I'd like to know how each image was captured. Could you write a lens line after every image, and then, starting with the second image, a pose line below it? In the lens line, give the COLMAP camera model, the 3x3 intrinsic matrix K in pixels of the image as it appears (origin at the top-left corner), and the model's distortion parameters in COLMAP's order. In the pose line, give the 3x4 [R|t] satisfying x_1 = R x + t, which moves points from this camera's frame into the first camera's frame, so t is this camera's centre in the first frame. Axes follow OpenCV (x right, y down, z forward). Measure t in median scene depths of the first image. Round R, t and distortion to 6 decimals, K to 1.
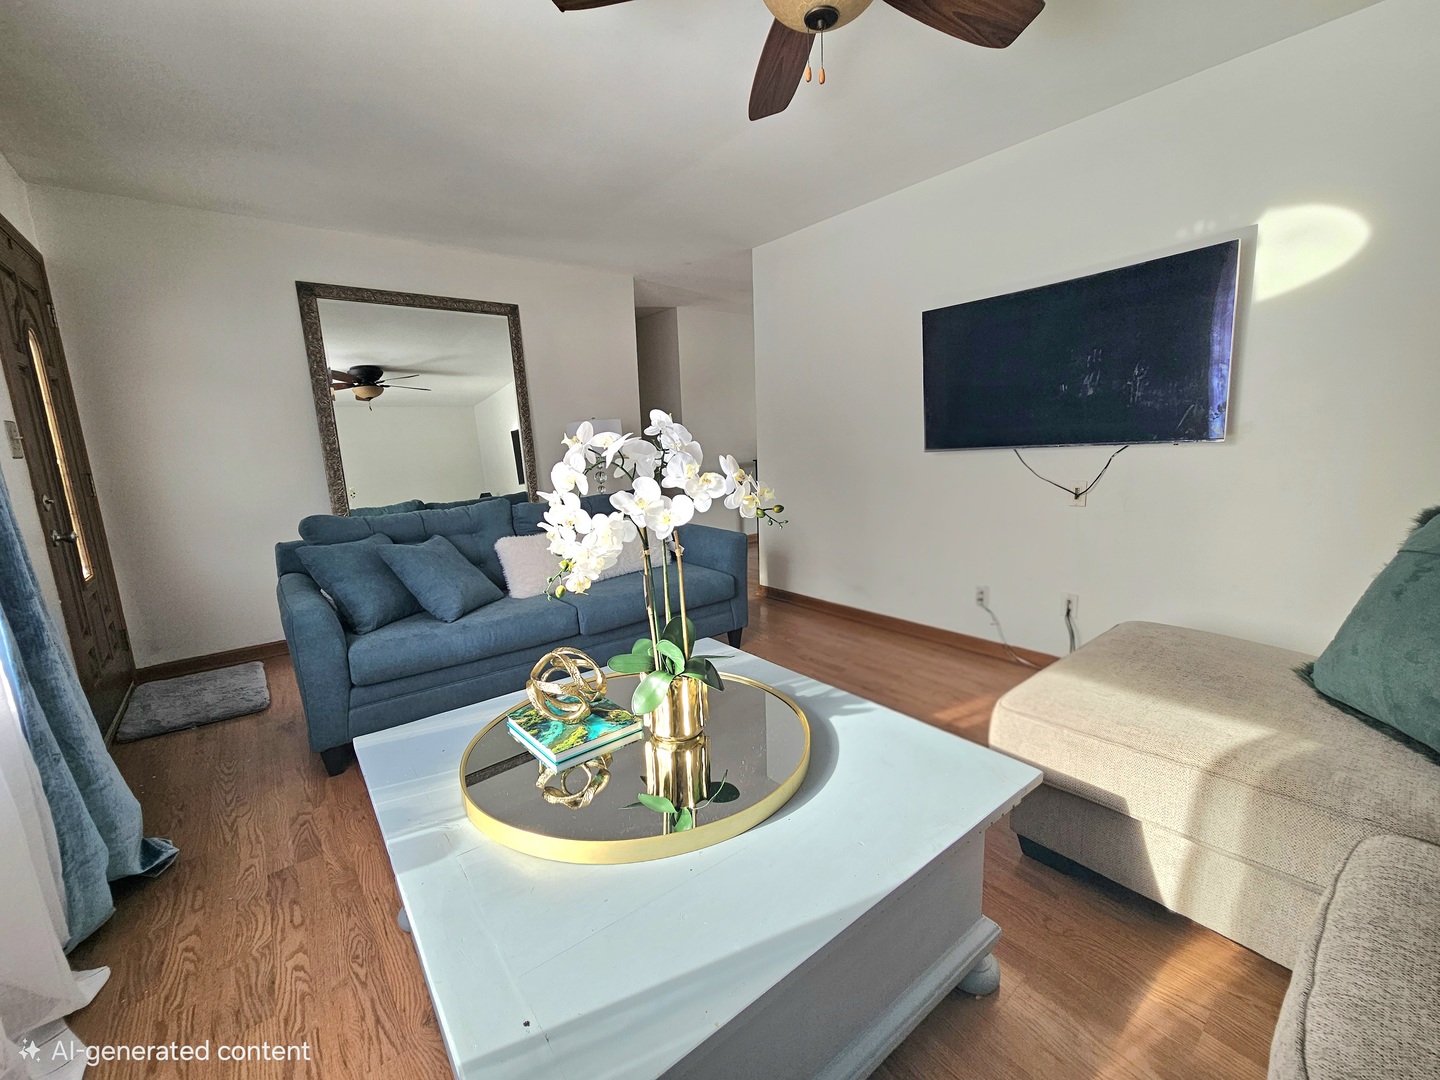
lens RADIAL K [[593.5, 0, 719.9], [0, 593.5, 543.2], [0, 0, 1]] dist [0.001954, 0.000169]
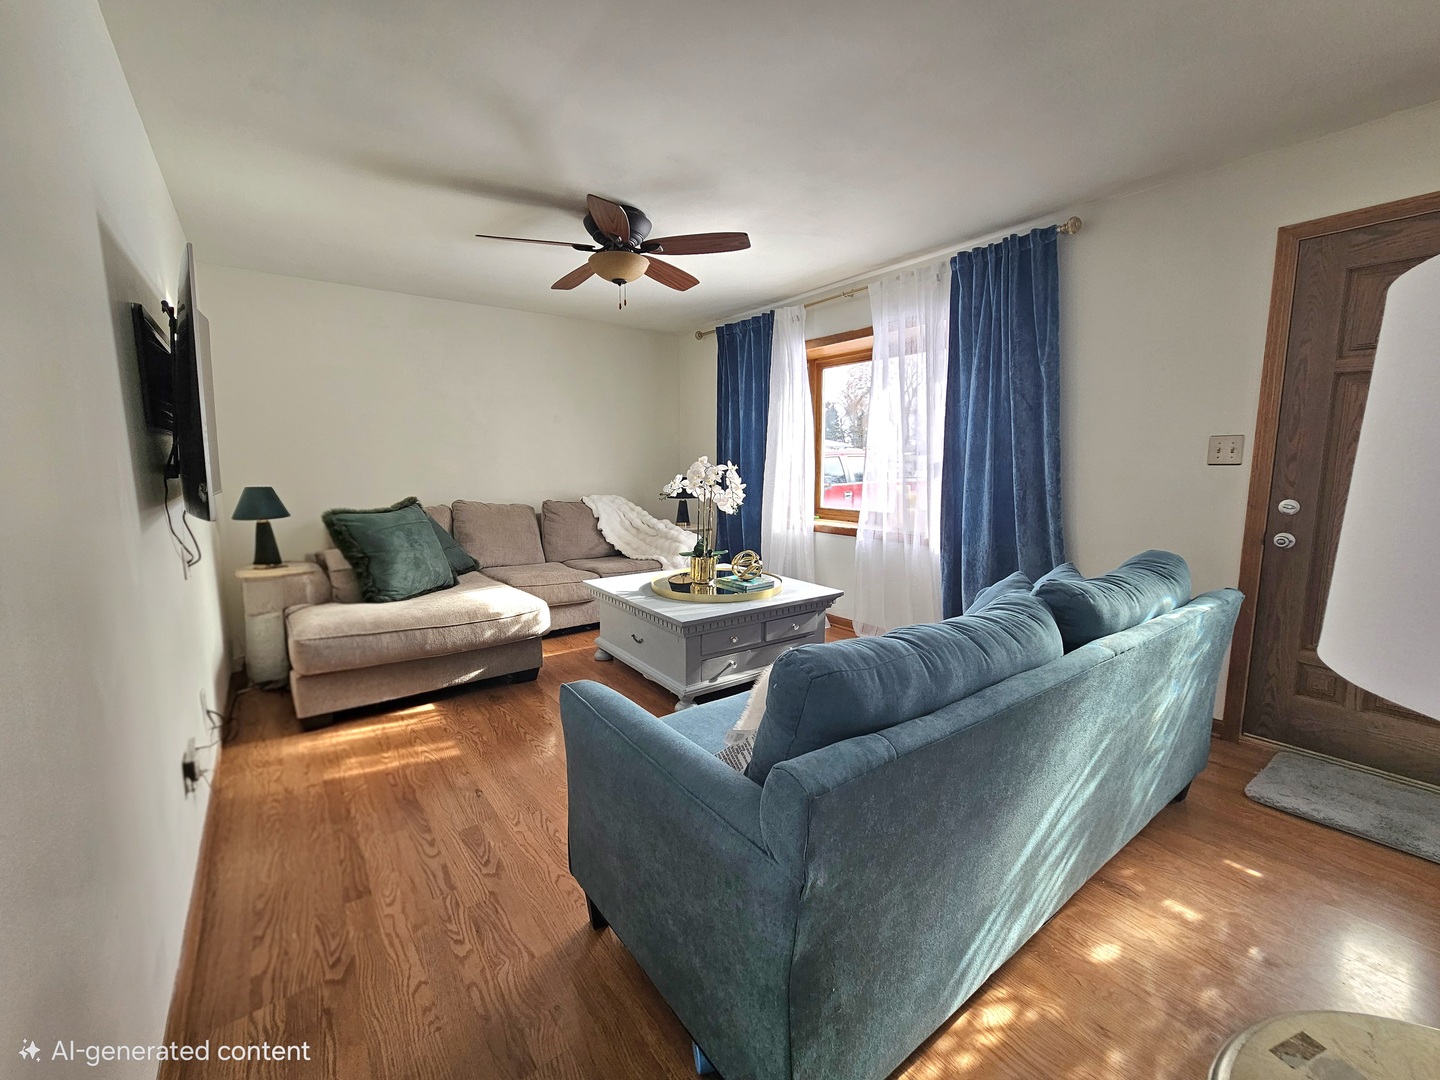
lens RADIAL K [[593.5, 0, 720.7], [0, 593.5, 538.0], [0, 0, 1]] dist [0.001954, 0.000169]
pose [[-0.998750, 0.038106, 0.032332, -1.245751], [0.045964, 0.954393, 0.294992, -0.322749], [-0.019617, 0.296110, -0.954952, 1.805335]]
